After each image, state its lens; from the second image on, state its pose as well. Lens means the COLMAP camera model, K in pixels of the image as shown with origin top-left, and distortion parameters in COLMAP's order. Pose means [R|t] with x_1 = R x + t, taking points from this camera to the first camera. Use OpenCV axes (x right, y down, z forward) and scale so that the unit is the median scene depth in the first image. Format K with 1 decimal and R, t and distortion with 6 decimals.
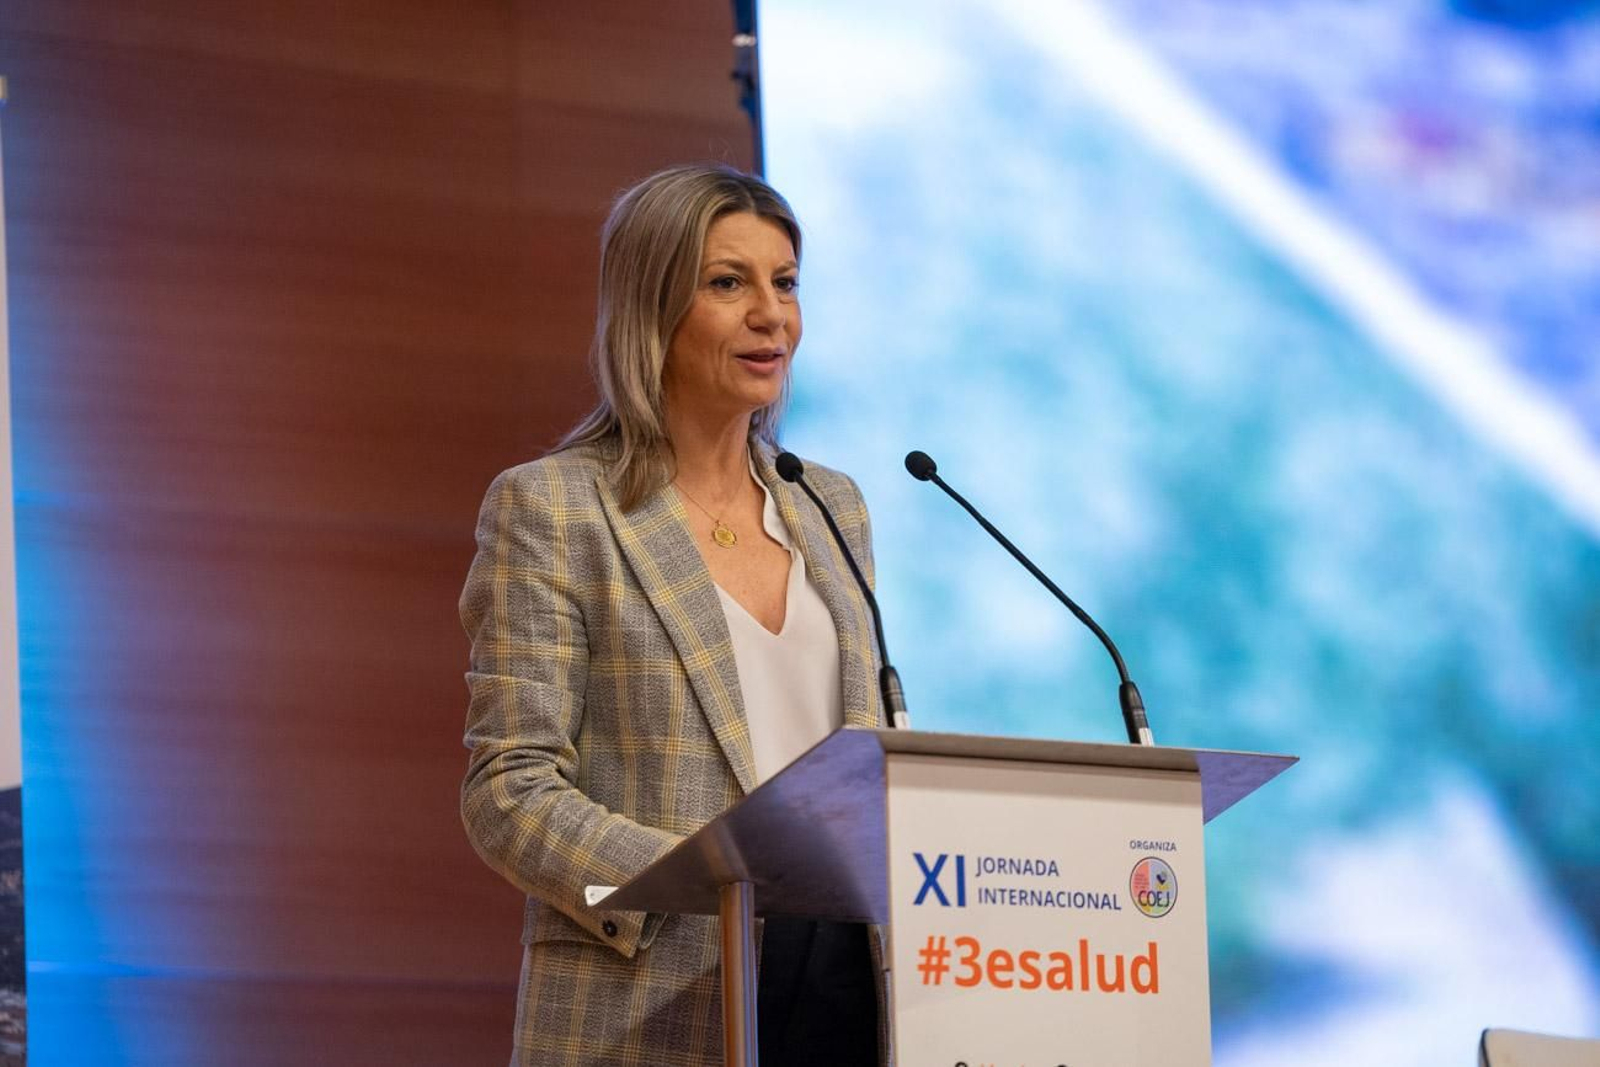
lens RADIAL K [[7131.4, 0, 802.8], [0, 7131.4, 530.6], [0, 0, 1]] dist [-0.186238, 0.000000]
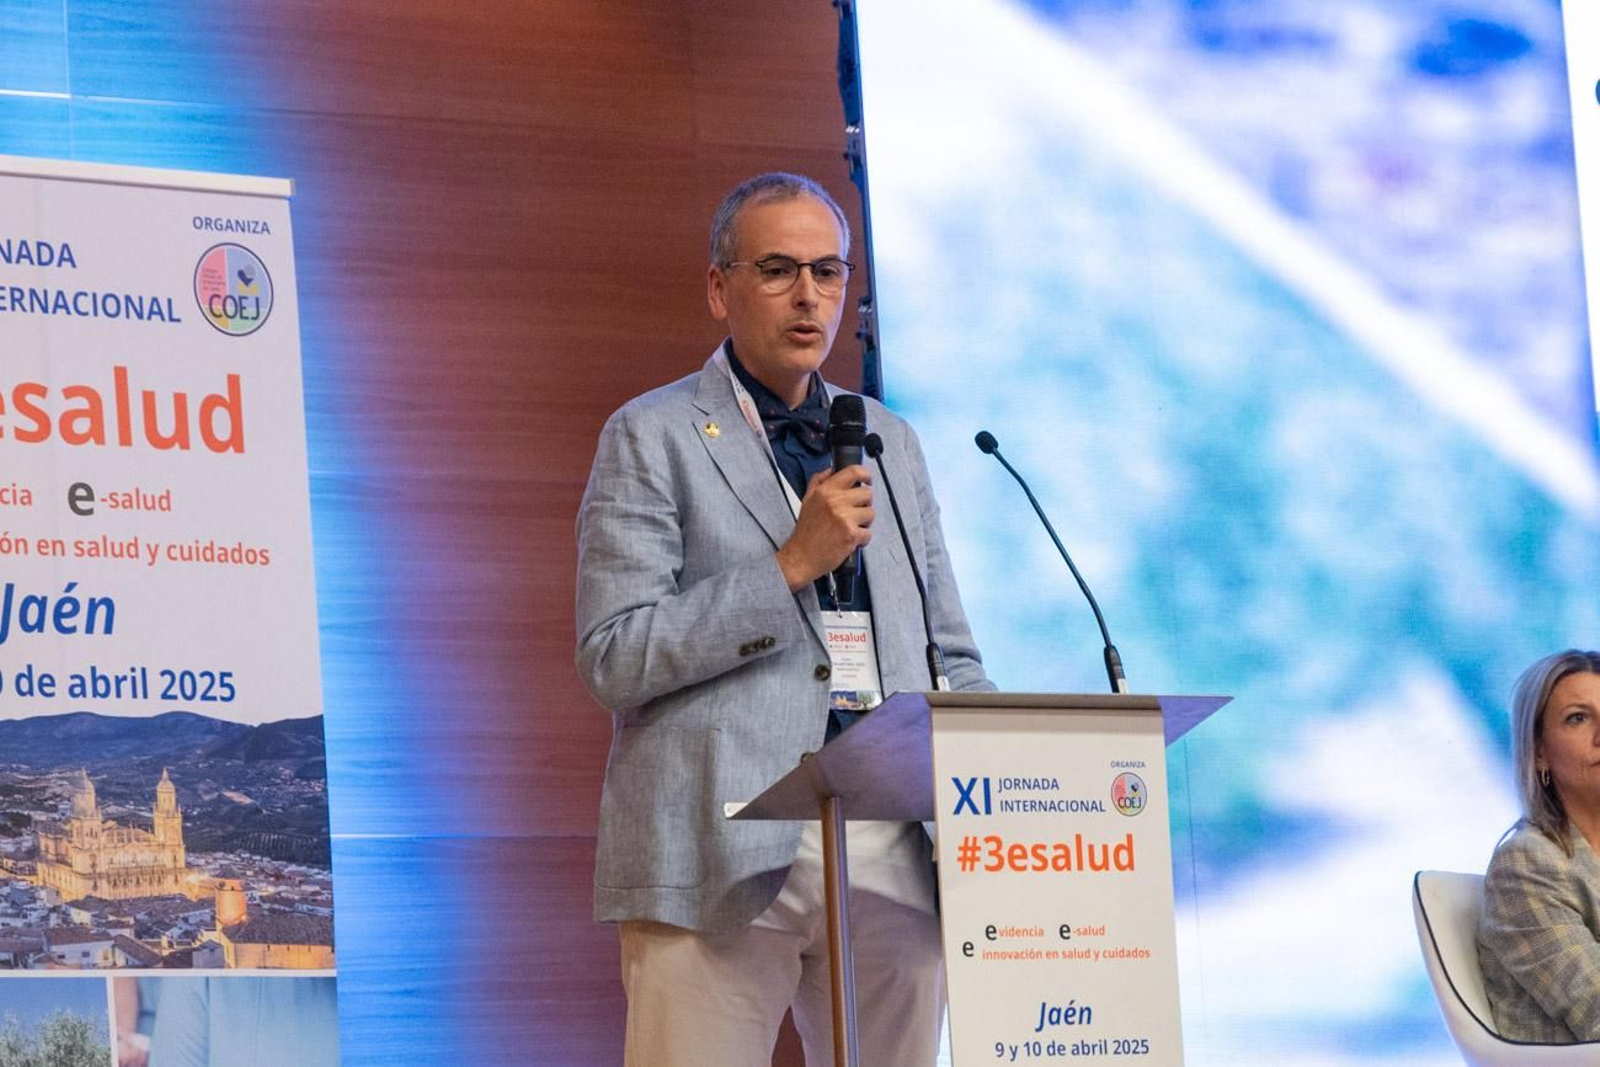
lens RADIAL K [[6600.6, 0, 792.5], [0, 6600.6, 531.7], [0, 0, 1]] dist [0.031327, 0.000000]
pose [[0.998694, -0.028909, -0.042126, 0.038744], [0.030280, 0.999020, 0.032273, -0.044385], [0.041152, -0.033506, 0.998591, -0.287953]]
